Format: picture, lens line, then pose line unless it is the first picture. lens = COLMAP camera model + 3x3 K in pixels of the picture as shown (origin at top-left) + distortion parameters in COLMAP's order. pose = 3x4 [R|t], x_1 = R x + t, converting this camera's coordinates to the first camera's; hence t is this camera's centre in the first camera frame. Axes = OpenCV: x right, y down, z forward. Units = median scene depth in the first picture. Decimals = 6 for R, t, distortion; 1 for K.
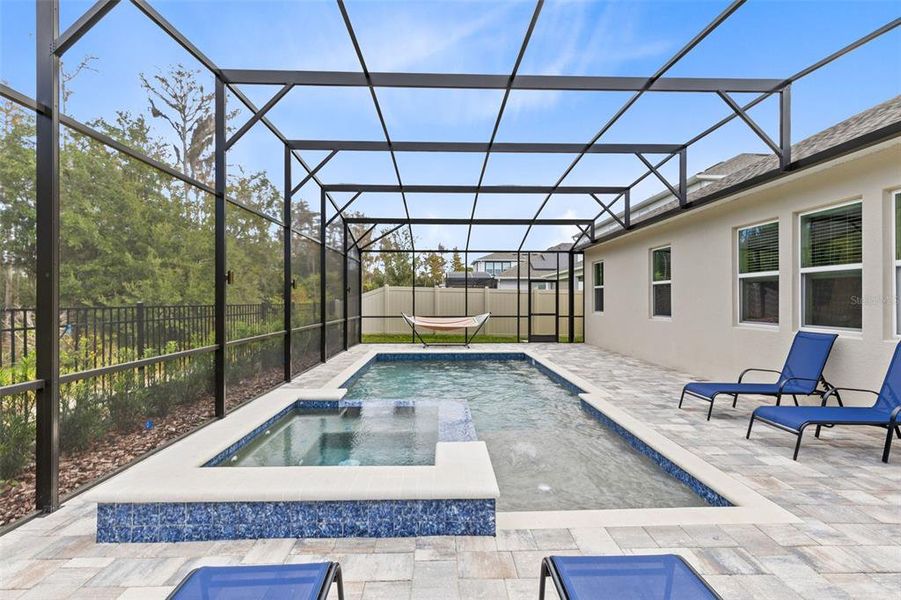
lens RADIAL K [[412.0, 0, 453.5], [0, 412.0, 298.3], [0, 0, 1]] dist [0.005470, -0.000001]
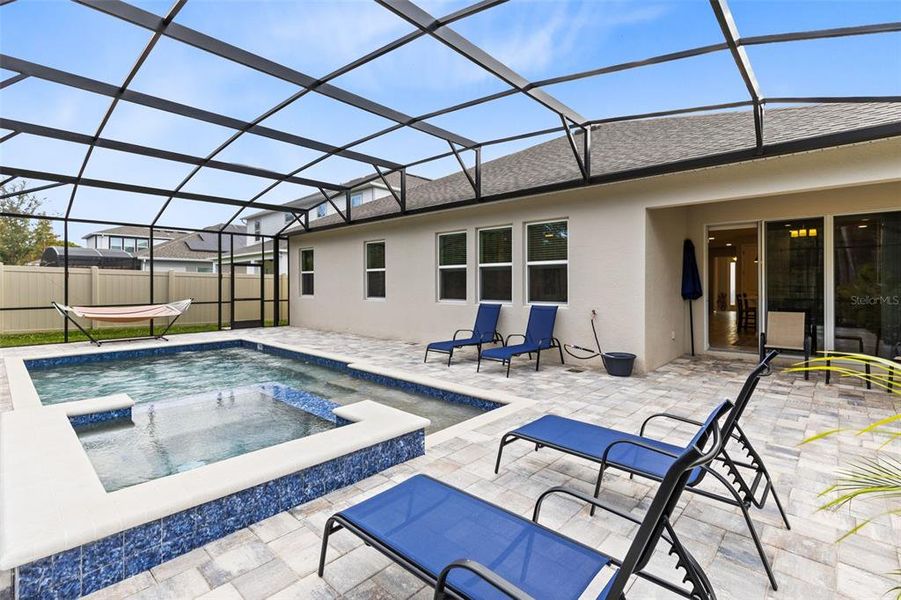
lens RADIAL K [[412.0, 0, 435.2], [0, 412.0, 285.2], [0, 0, 1]] dist [0.005470, -0.000001]
pose [[0.718799, -0.003009, 0.695212, -0.302617], [-0.001046, 0.999985, 0.005410, -0.000070], [-0.695217, -0.004616, 0.718785, -0.006981]]
